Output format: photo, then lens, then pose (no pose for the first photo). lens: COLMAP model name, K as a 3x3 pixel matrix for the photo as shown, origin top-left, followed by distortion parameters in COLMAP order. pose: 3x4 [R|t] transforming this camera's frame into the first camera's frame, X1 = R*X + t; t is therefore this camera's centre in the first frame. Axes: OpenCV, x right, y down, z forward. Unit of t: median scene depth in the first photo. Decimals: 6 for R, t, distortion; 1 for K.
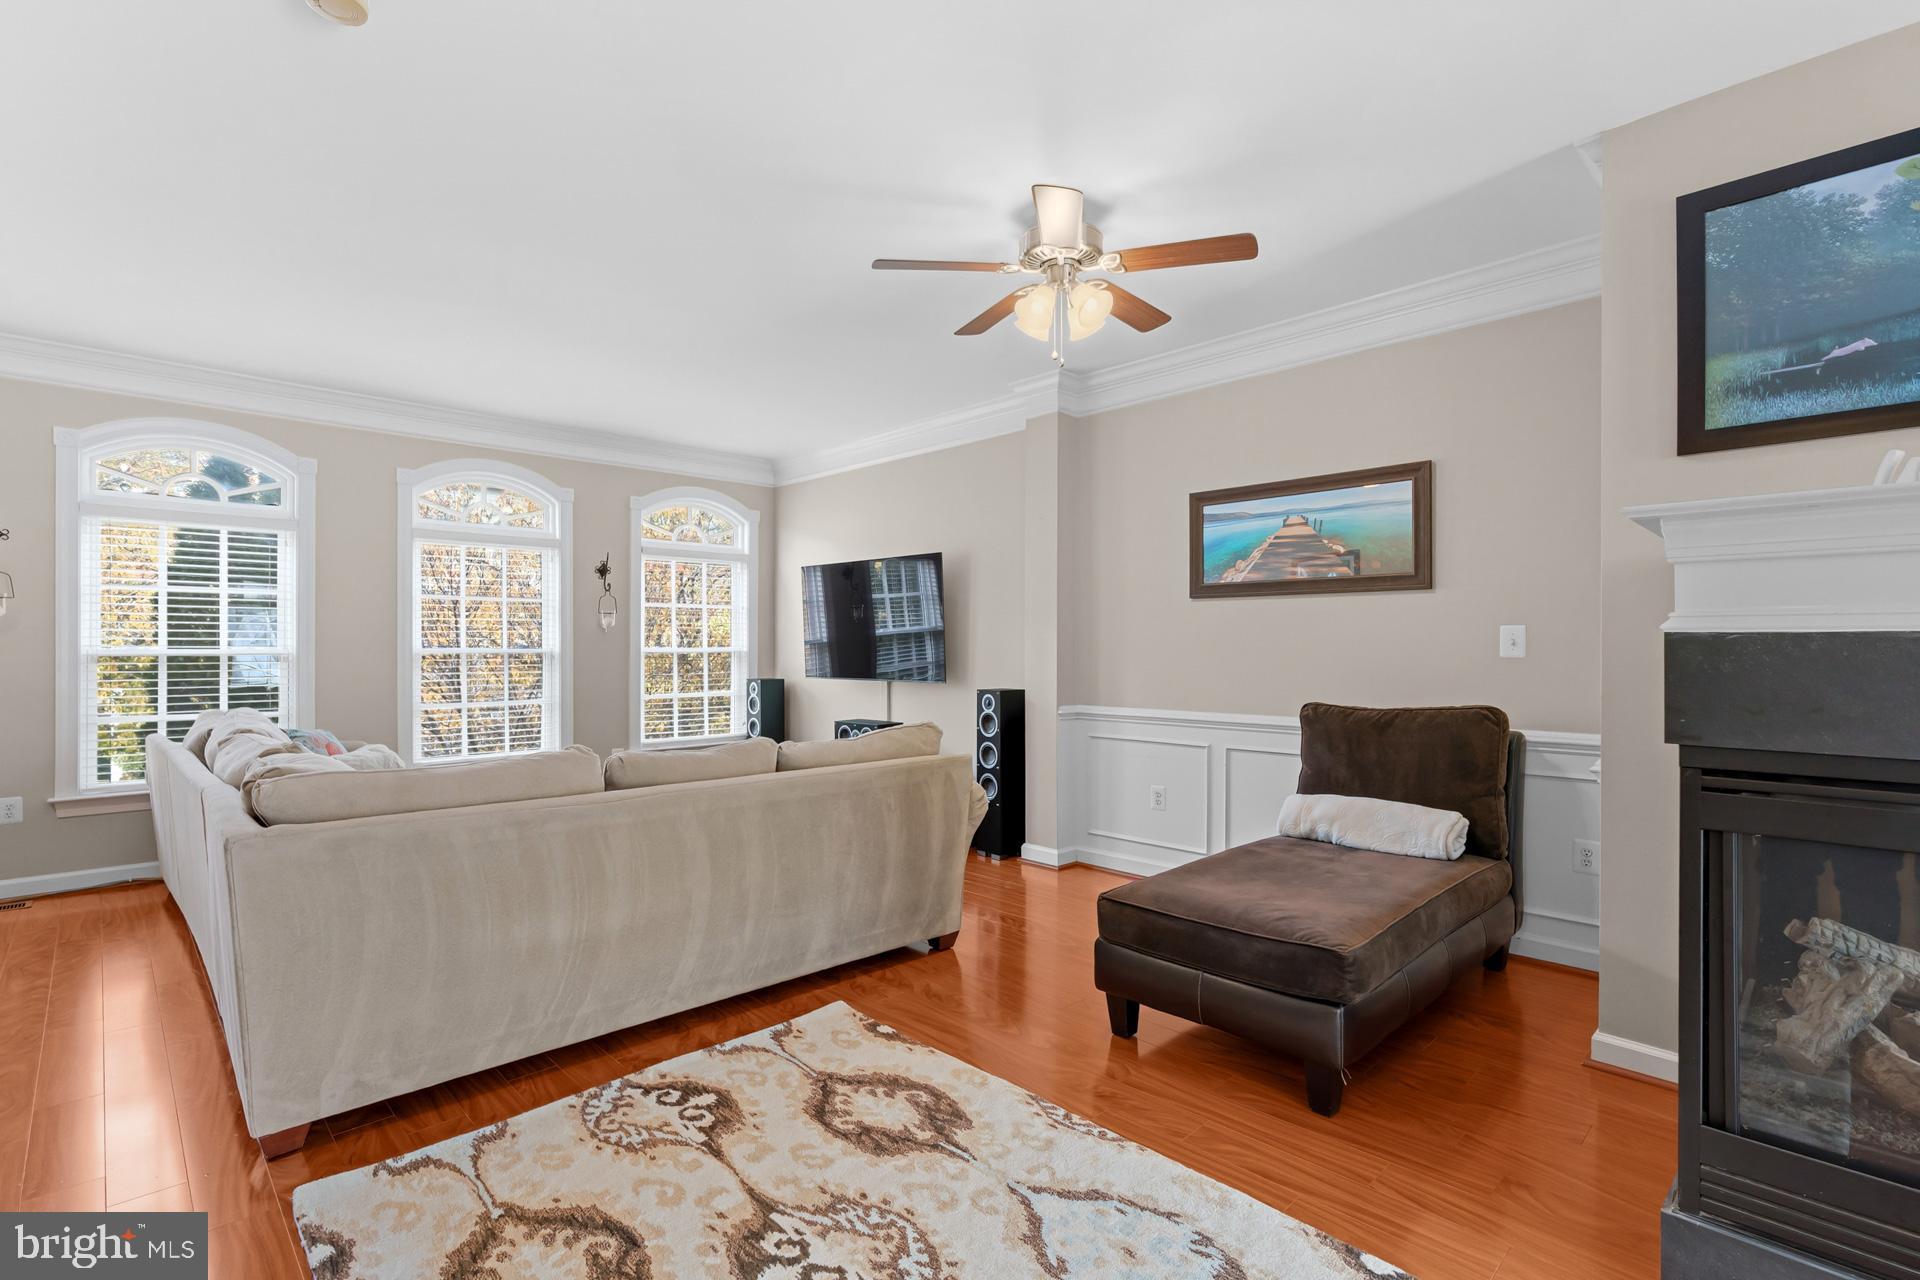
lens RADIAL K [[892.2, 0, 969.0], [0, 892.2, 645.3], [0, 0, 1]] dist [-0.001251, -0.000276]
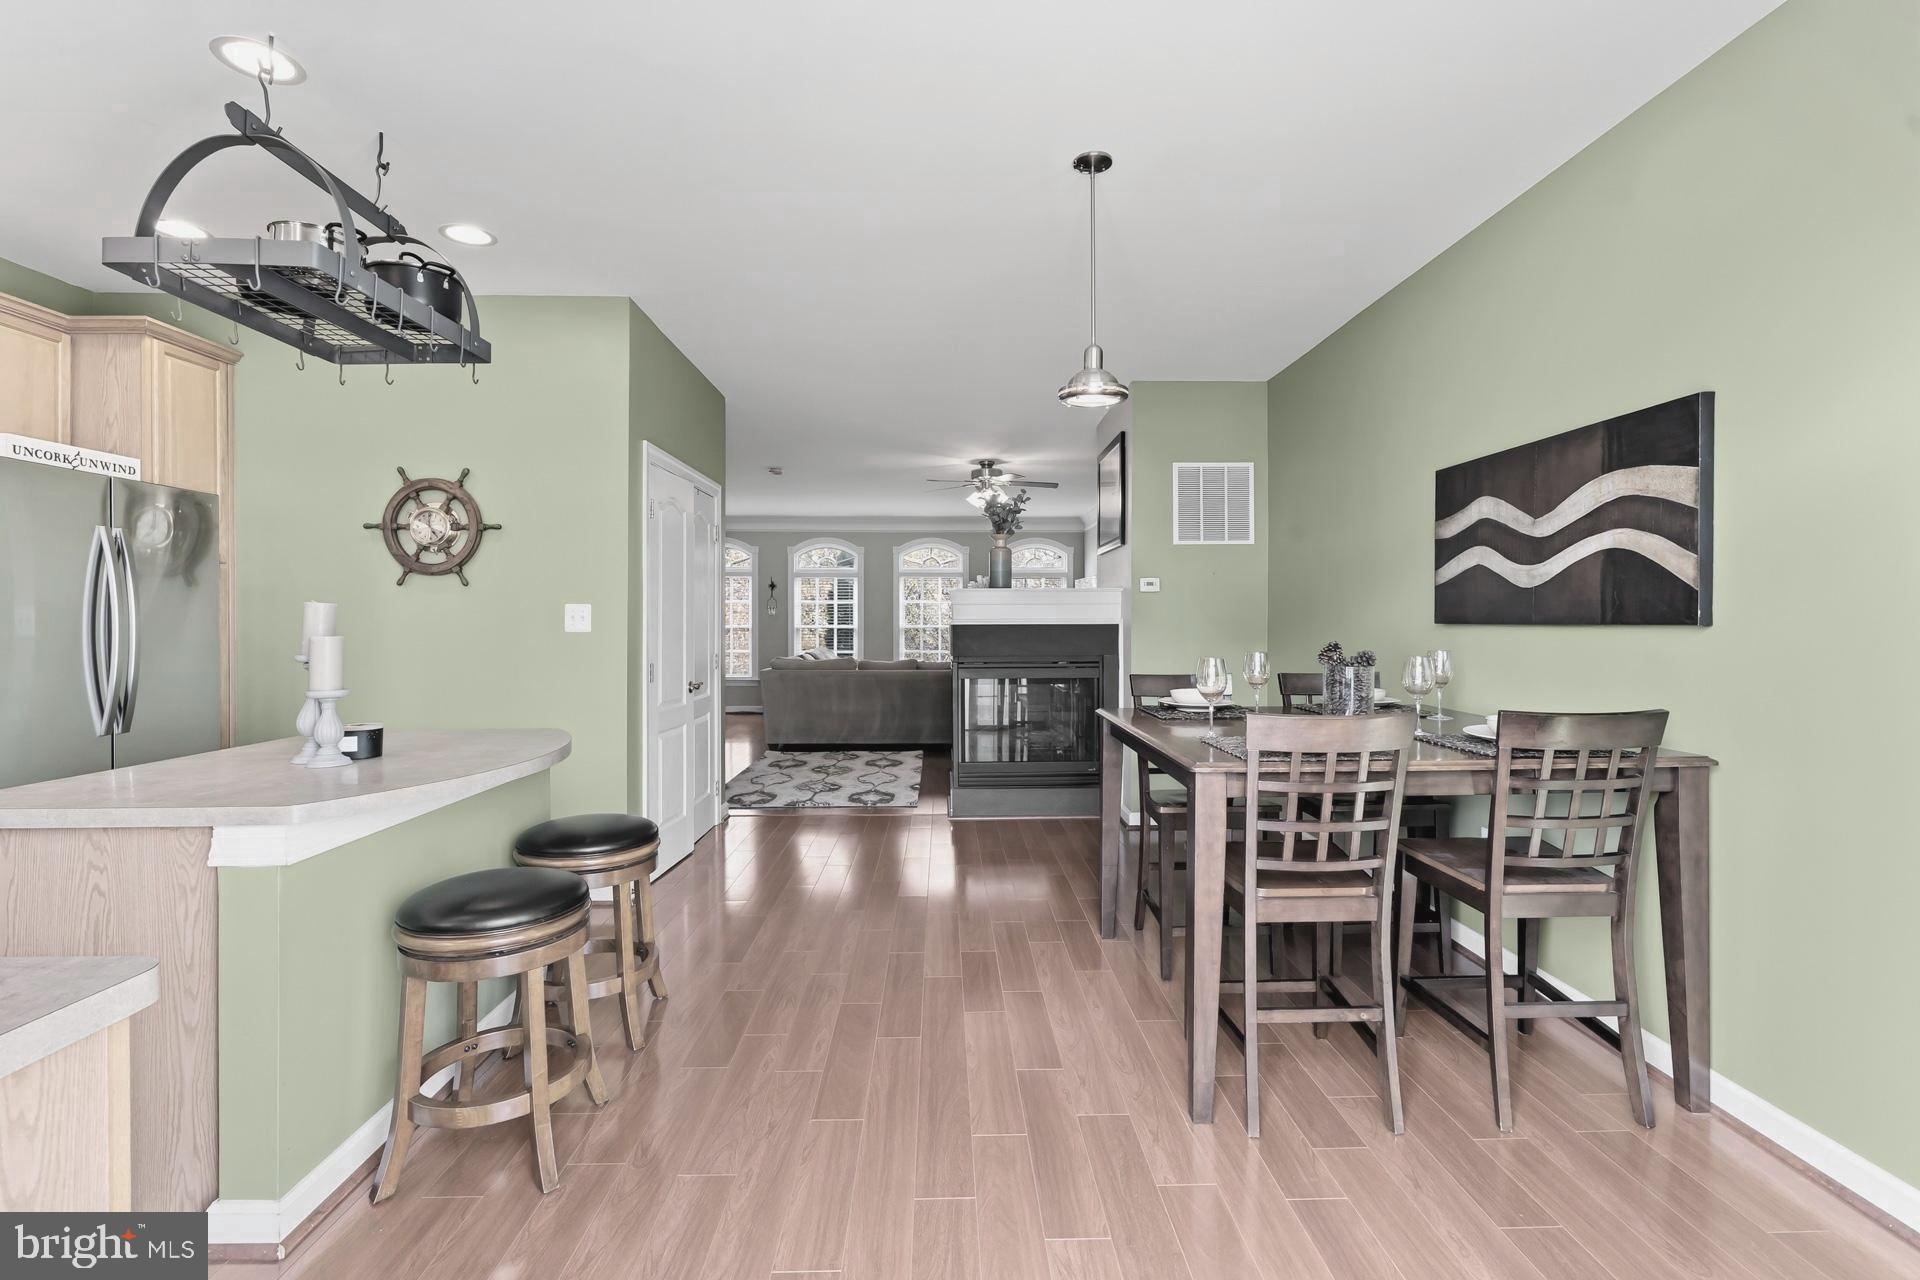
lens RADIAL K [[892.2, 0, 969.0], [0, 892.2, 645.3], [0, 0, 1]] dist [-0.001251, -0.000276]
pose [[0.731806, 0.017569, -0.681287, 2.121675], [0.002118, 0.999604, 0.028054, -0.019951], [0.681510, -0.021973, 0.731479, -1.093661]]
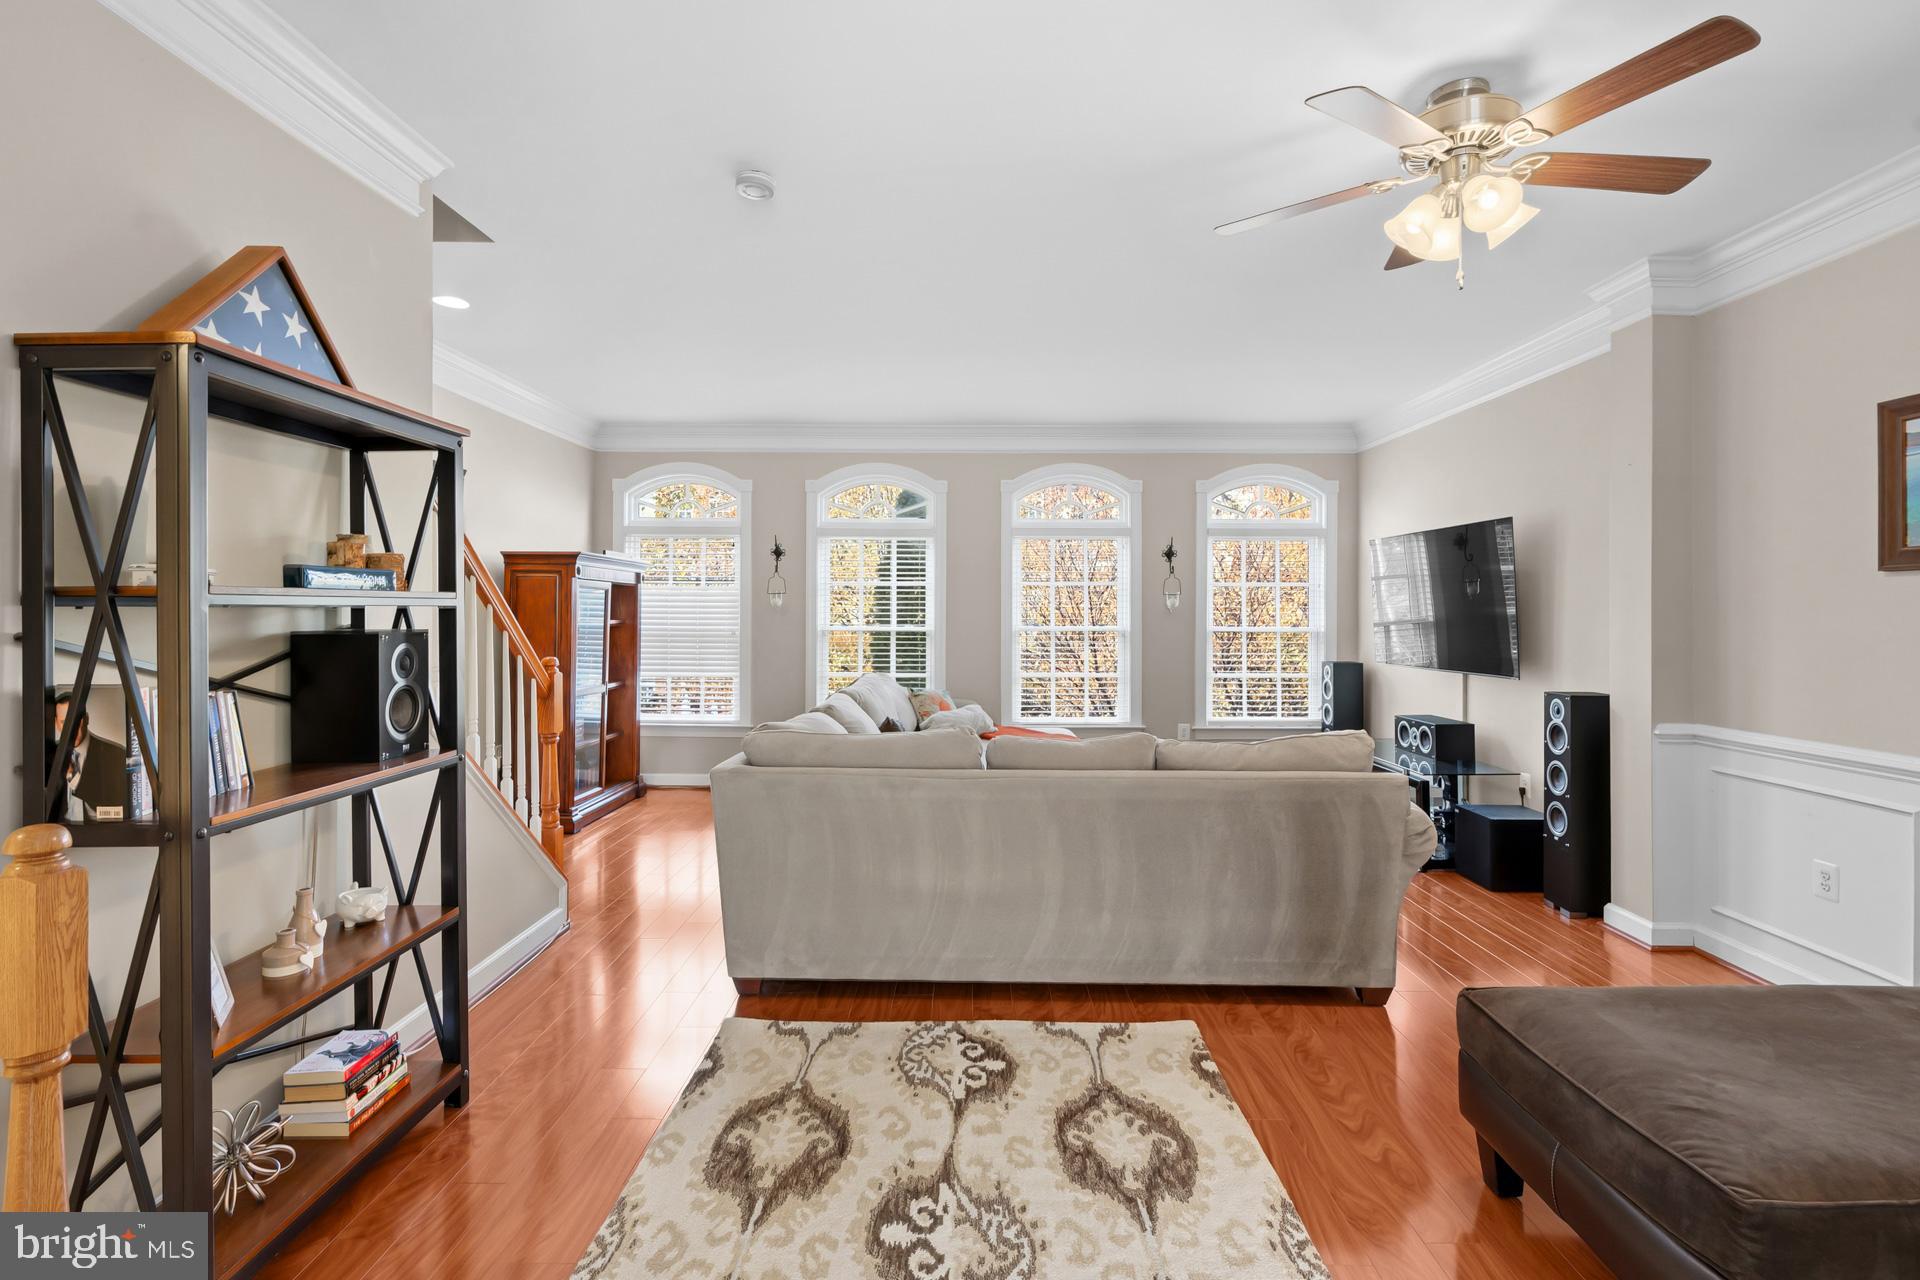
lens RADIAL K [[898.7, 0, 962.2], [0, 898.7, 612.3], [0, 0, 1]] dist [-0.007142, 0.000295]
pose [[0.704753, 0.002982, -0.709447, 0.395372], [-0.001562, 0.999995, 0.002652, -0.040158], [0.709451, -0.000761, 0.704754, 0.176045]]
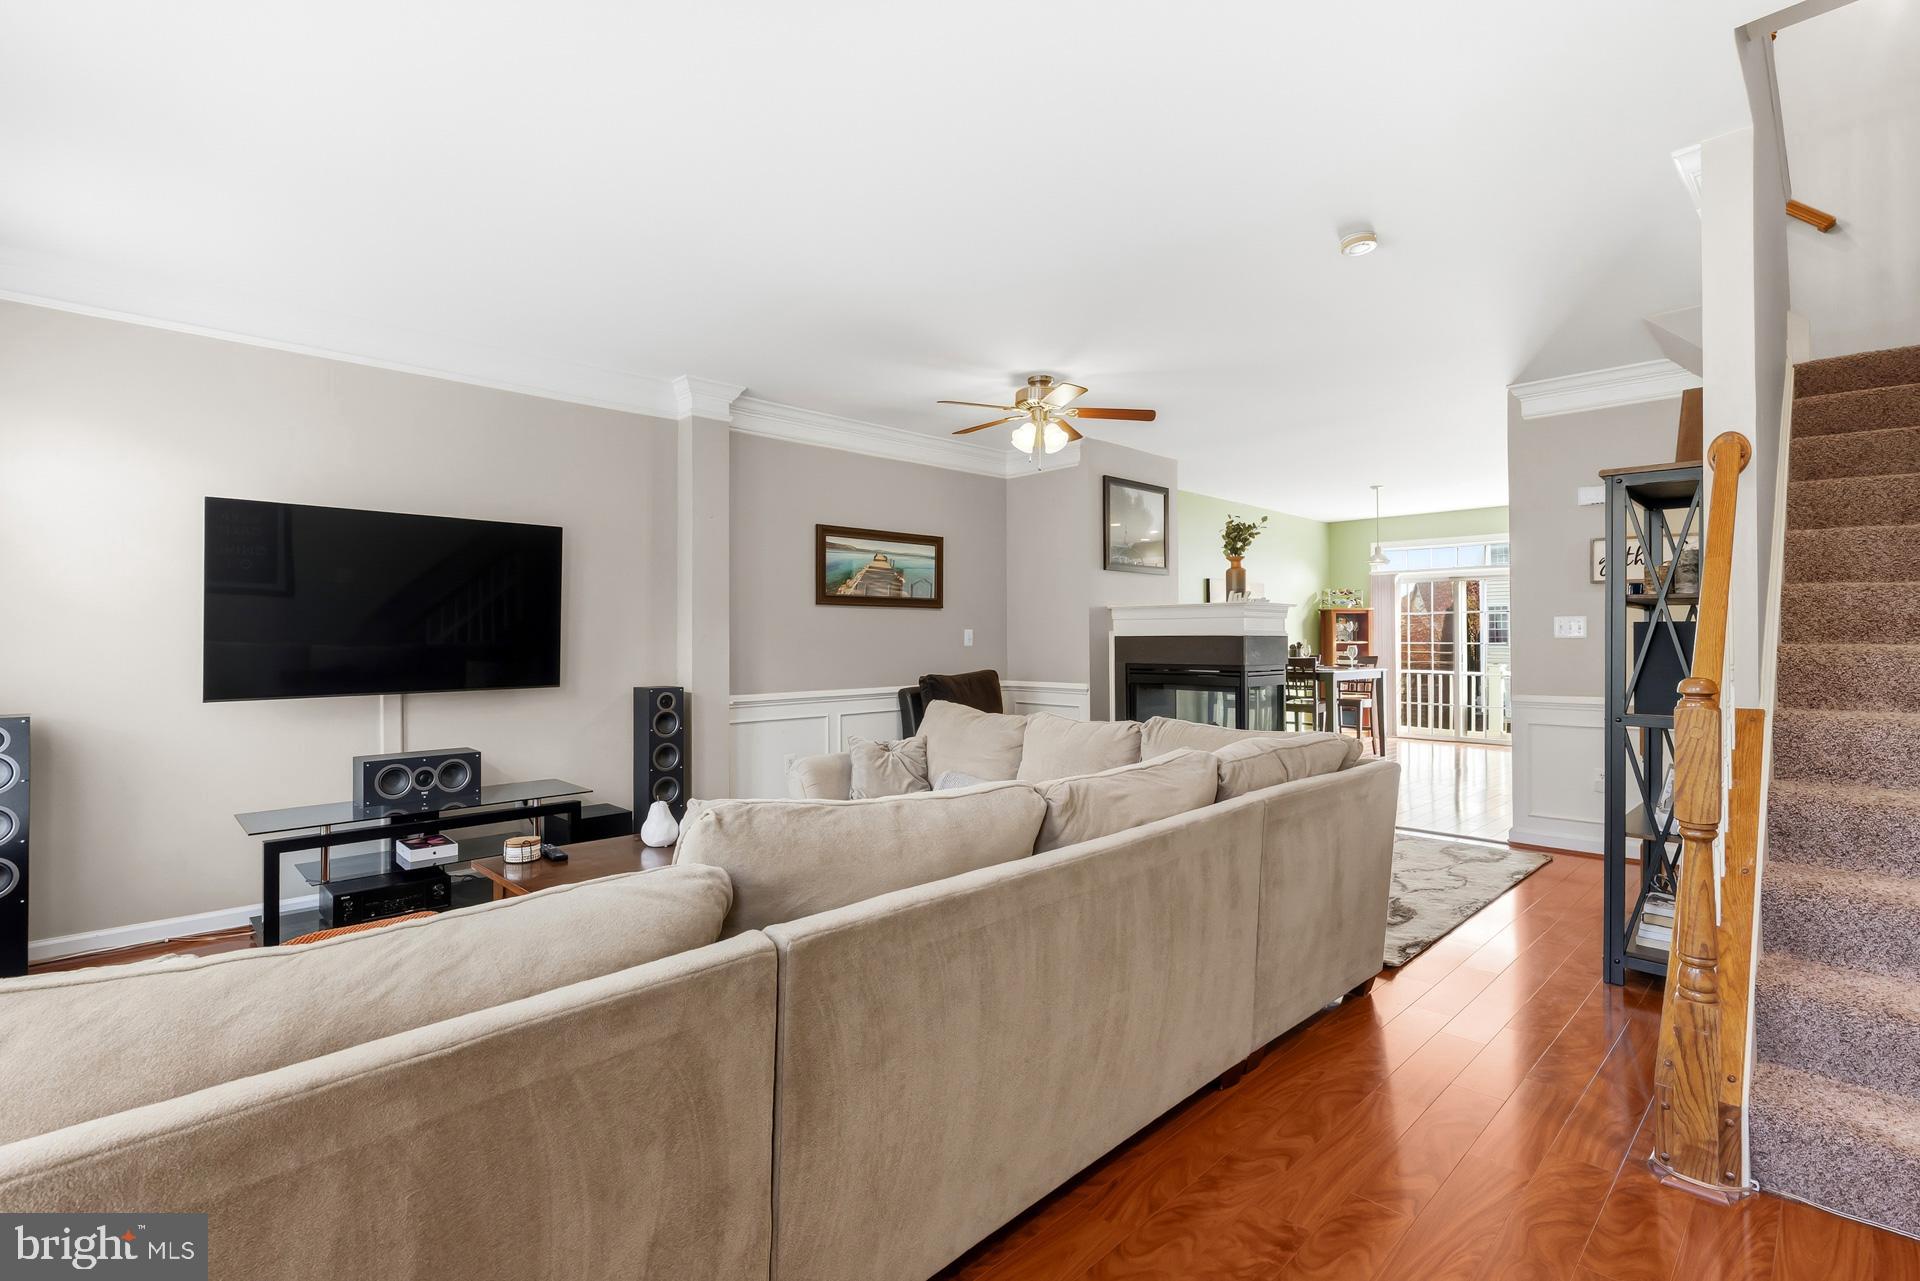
lens RADIAL K [[892.2, 0, 969.0], [0, 892.2, 645.8], [0, 0, 1]] dist [-0.001251, -0.000276]
pose [[0.000629, -0.009519, 0.999954, -1.759196], [0.001857, 0.999953, 0.009518, -0.006373], [-0.999998, 0.001851, 0.000647, 1.290204]]
